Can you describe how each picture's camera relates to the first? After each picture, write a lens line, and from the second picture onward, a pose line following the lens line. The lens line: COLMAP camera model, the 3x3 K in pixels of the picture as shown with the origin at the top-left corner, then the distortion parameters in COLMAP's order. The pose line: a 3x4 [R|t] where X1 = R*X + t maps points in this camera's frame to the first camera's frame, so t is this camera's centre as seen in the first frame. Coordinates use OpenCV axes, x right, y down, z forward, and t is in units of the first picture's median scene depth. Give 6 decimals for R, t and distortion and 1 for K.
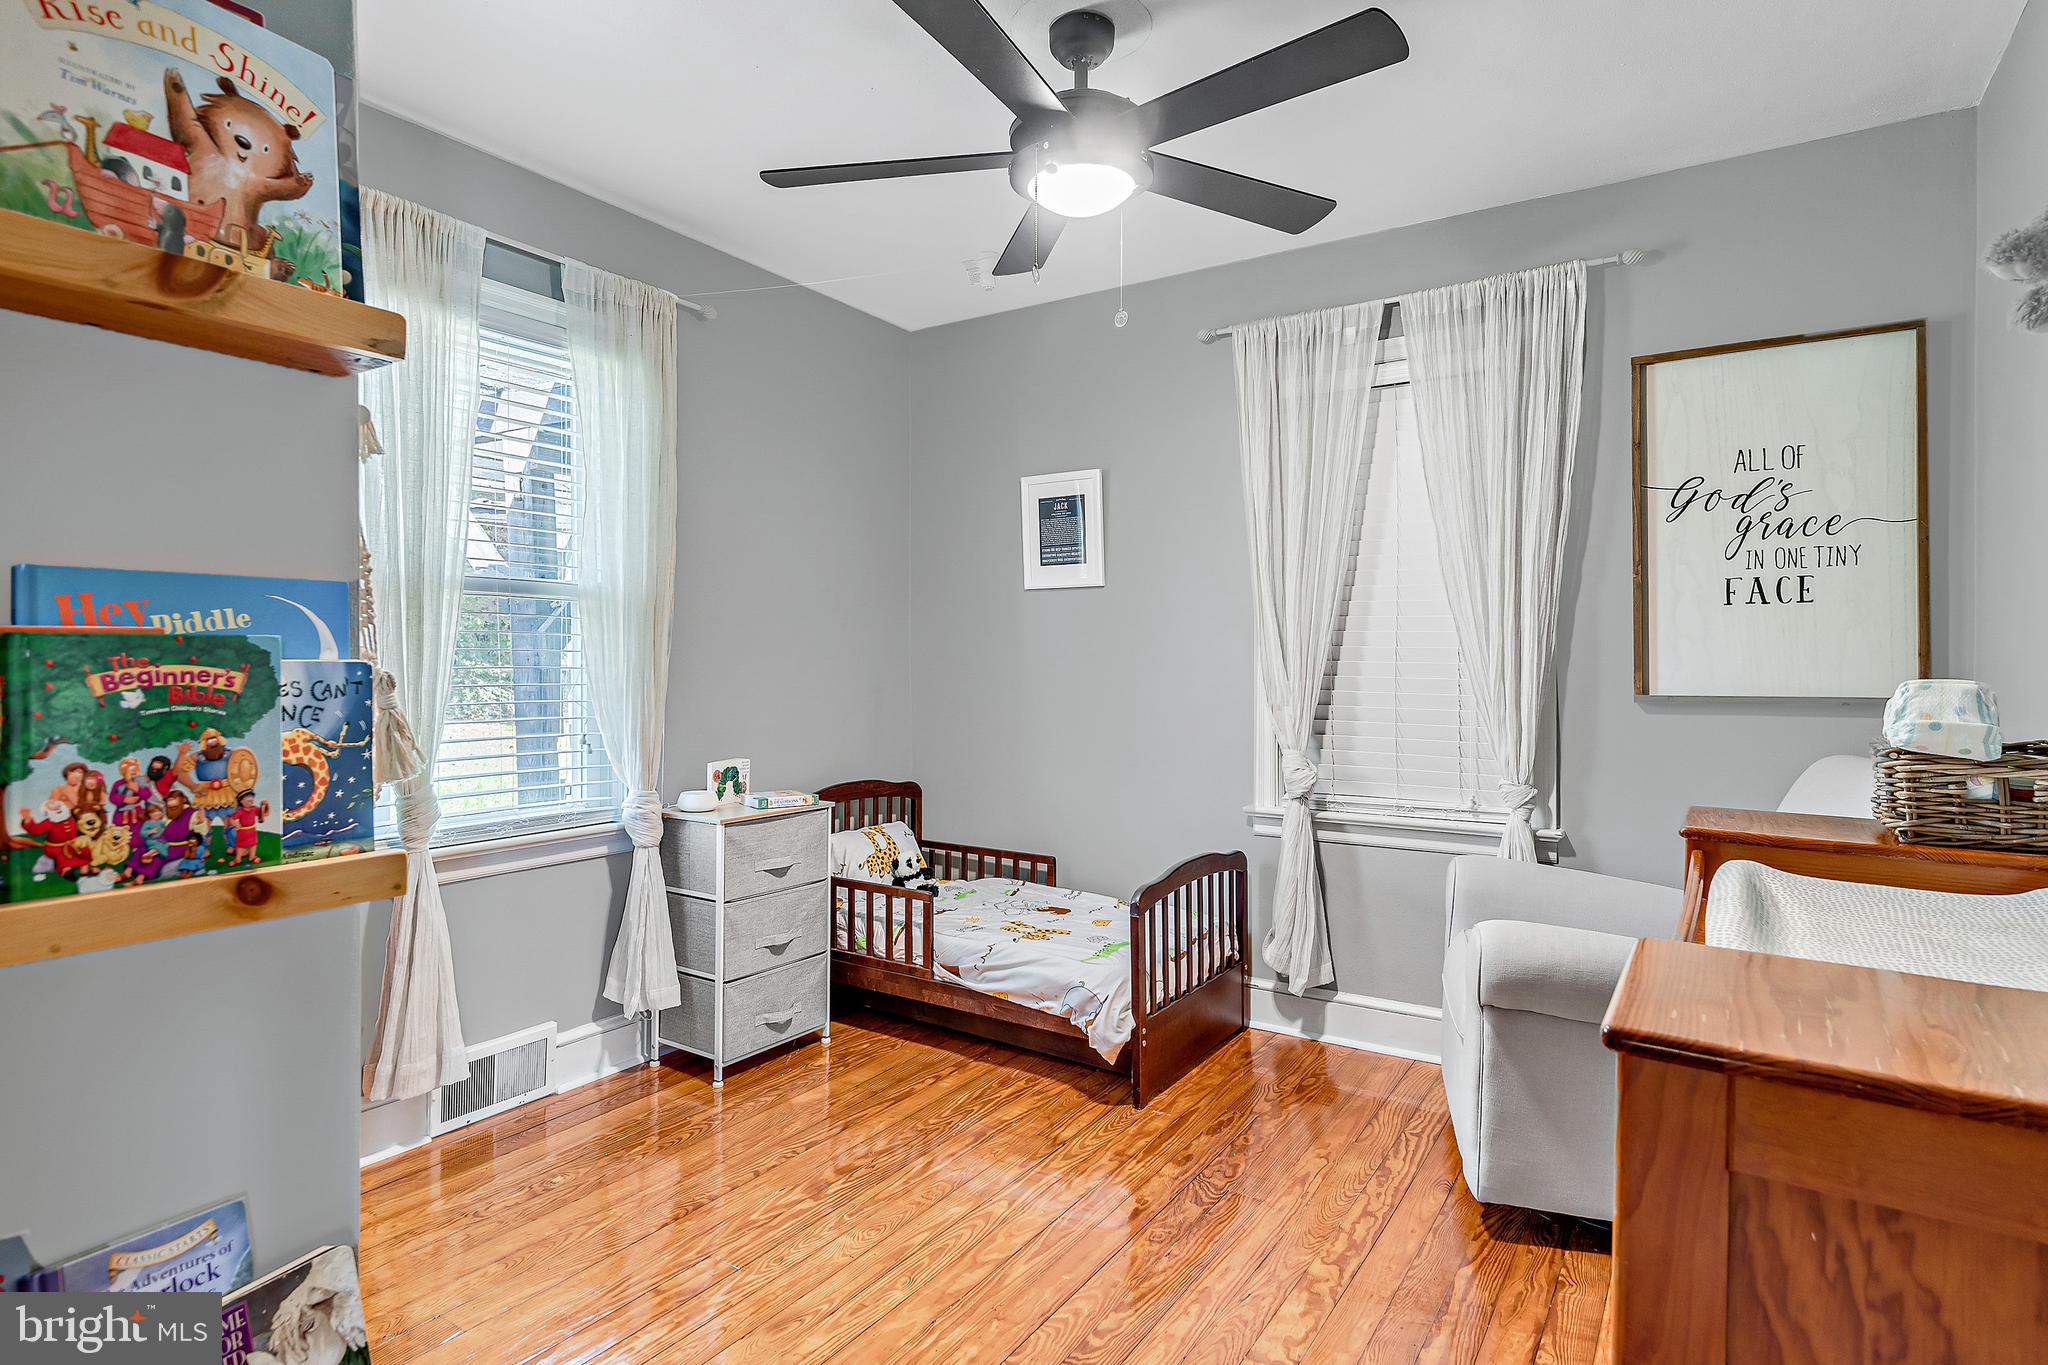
lens RADIAL K [[1080.1, 0, 1032.3], [0, 1080.1, 673.2], [0, 0, 1]] dist [0.025398, -0.009404]
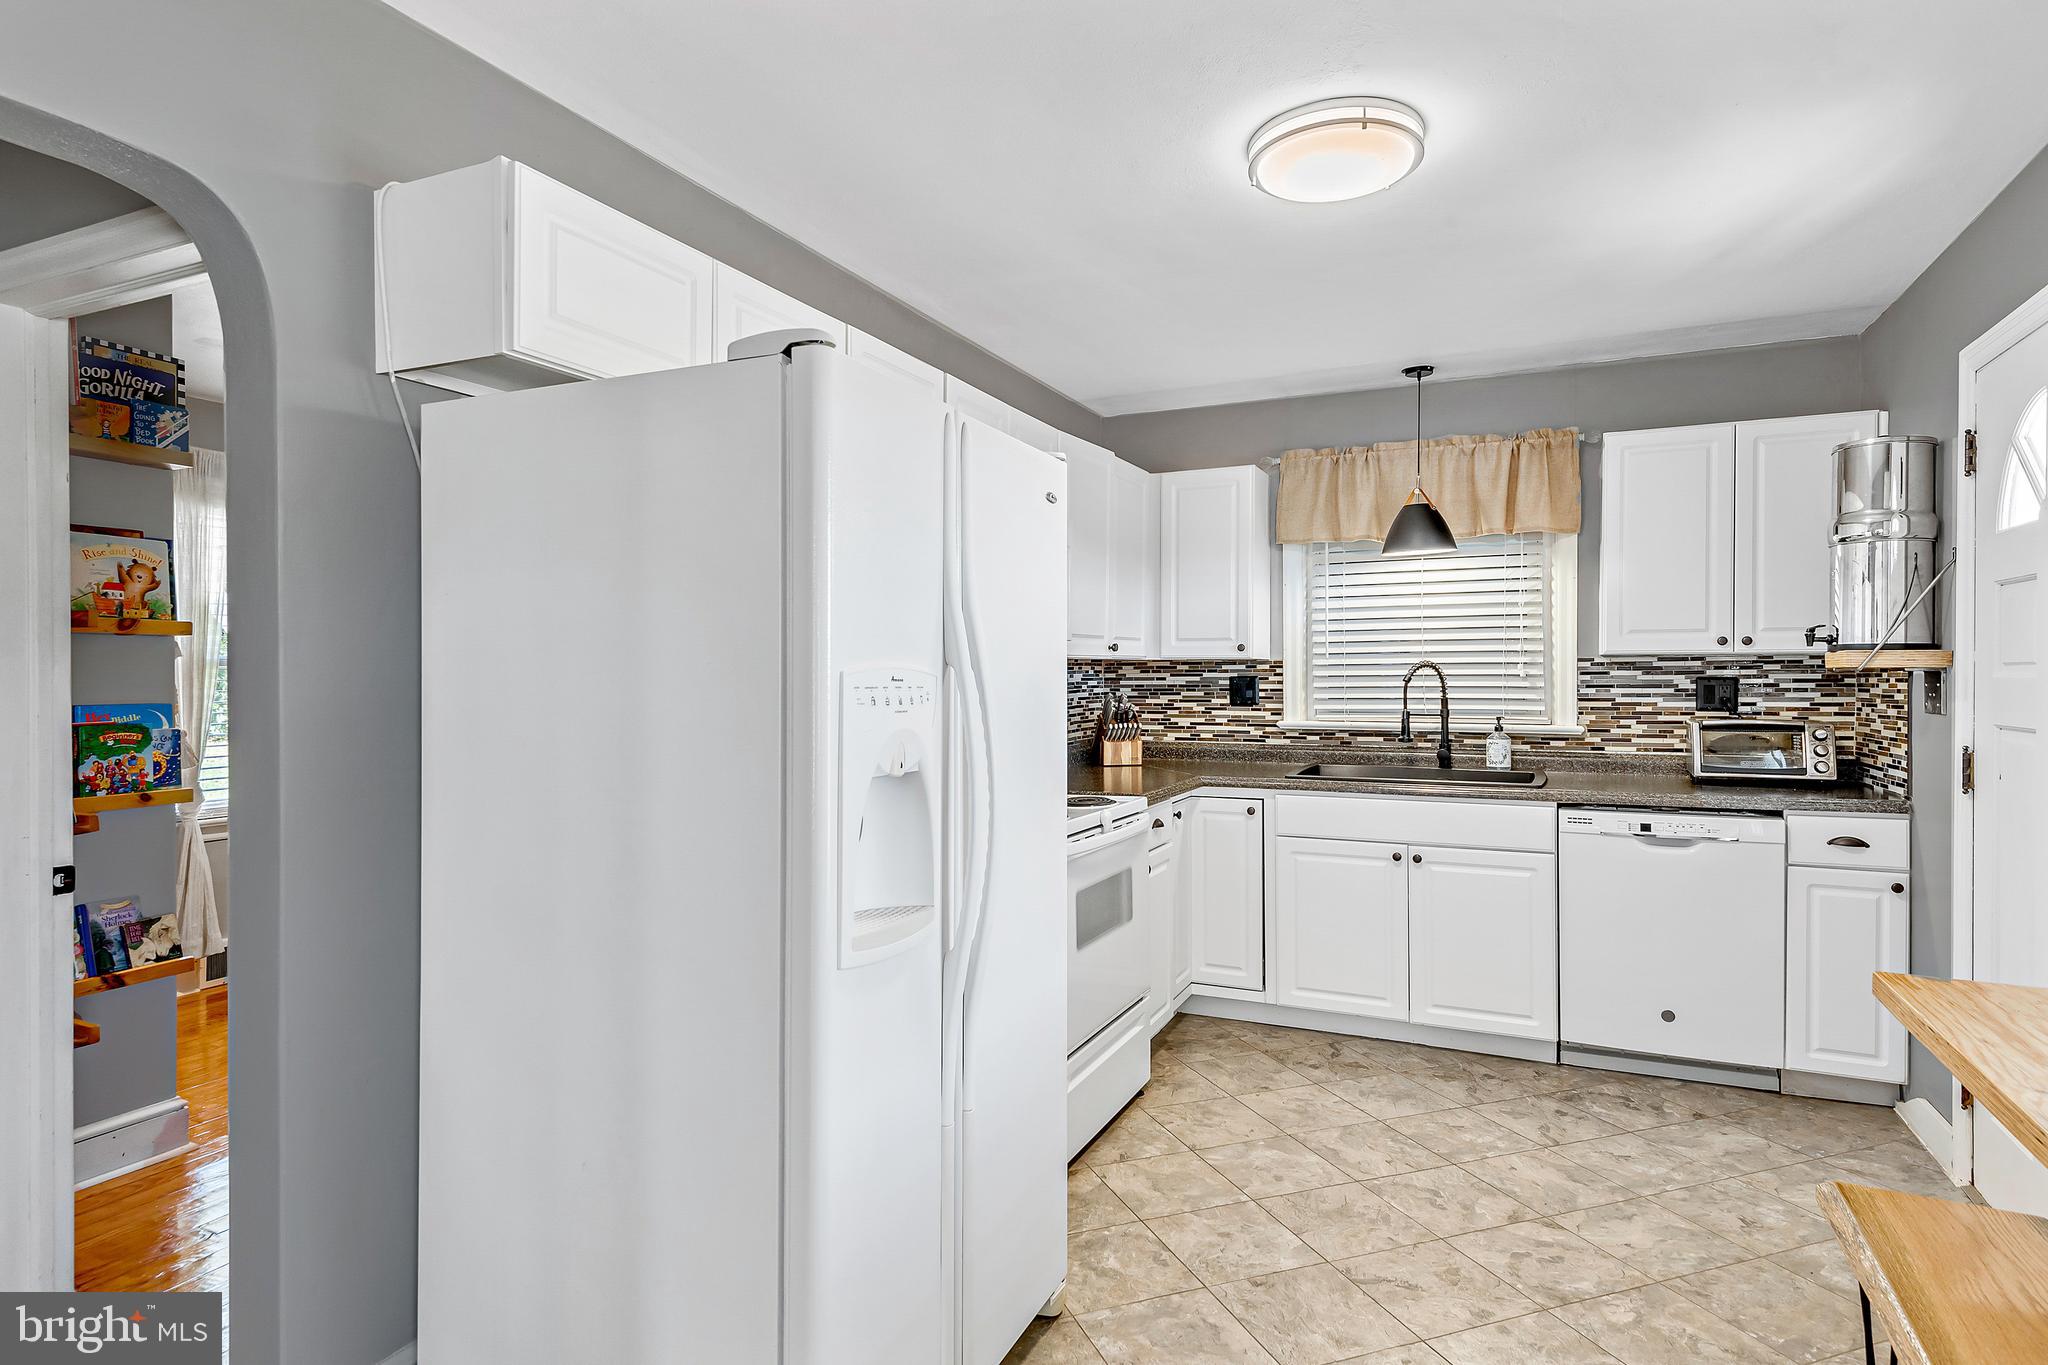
lens RADIAL K [[1080.1, 0, 1025.5], [0, 1080.1, 679.9], [0, 0, 1]] dist [0.025398, -0.009404]
pose [[0.989223, -0.007886, 0.146202, 0.895652], [0.008805, 0.999945, -0.005638, -0.075081], [-0.146150, 0.006865, 0.989239, -1.648808]]
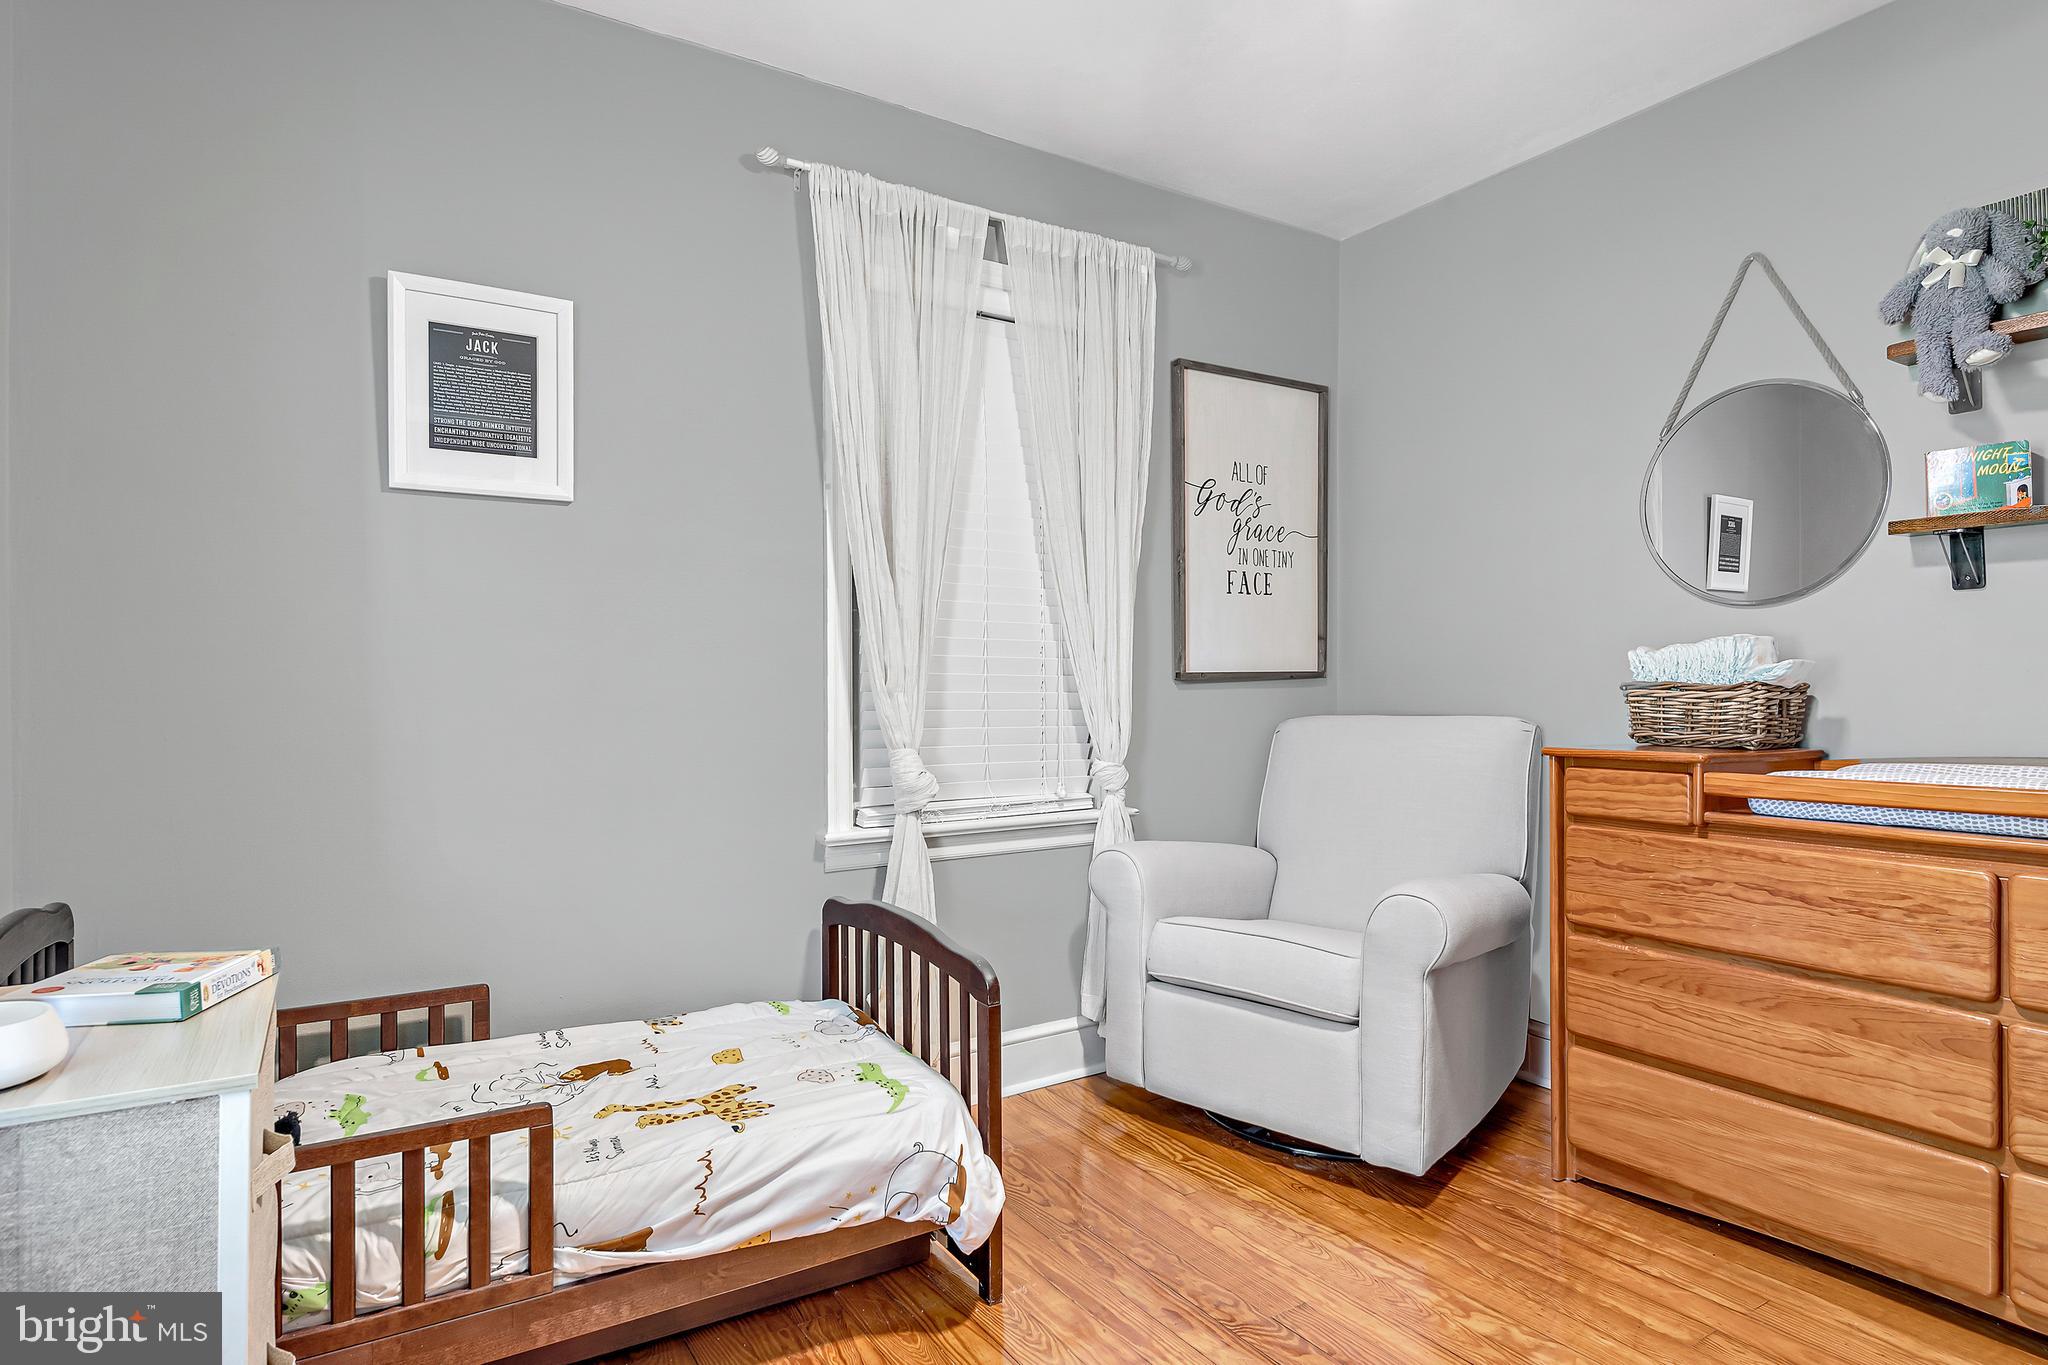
lens RADIAL K [[1080.1, 0, 1022.1], [0, 1080.1, 674.3], [0, 0, 1]] dist [0.025398, -0.009404]
pose [[0.429735, 0.001729, 0.902954, -0.515782], [0.013859, 0.999868, -0.008511, 0.031306], [-0.902849, 0.016172, 0.429654, 0.738102]]
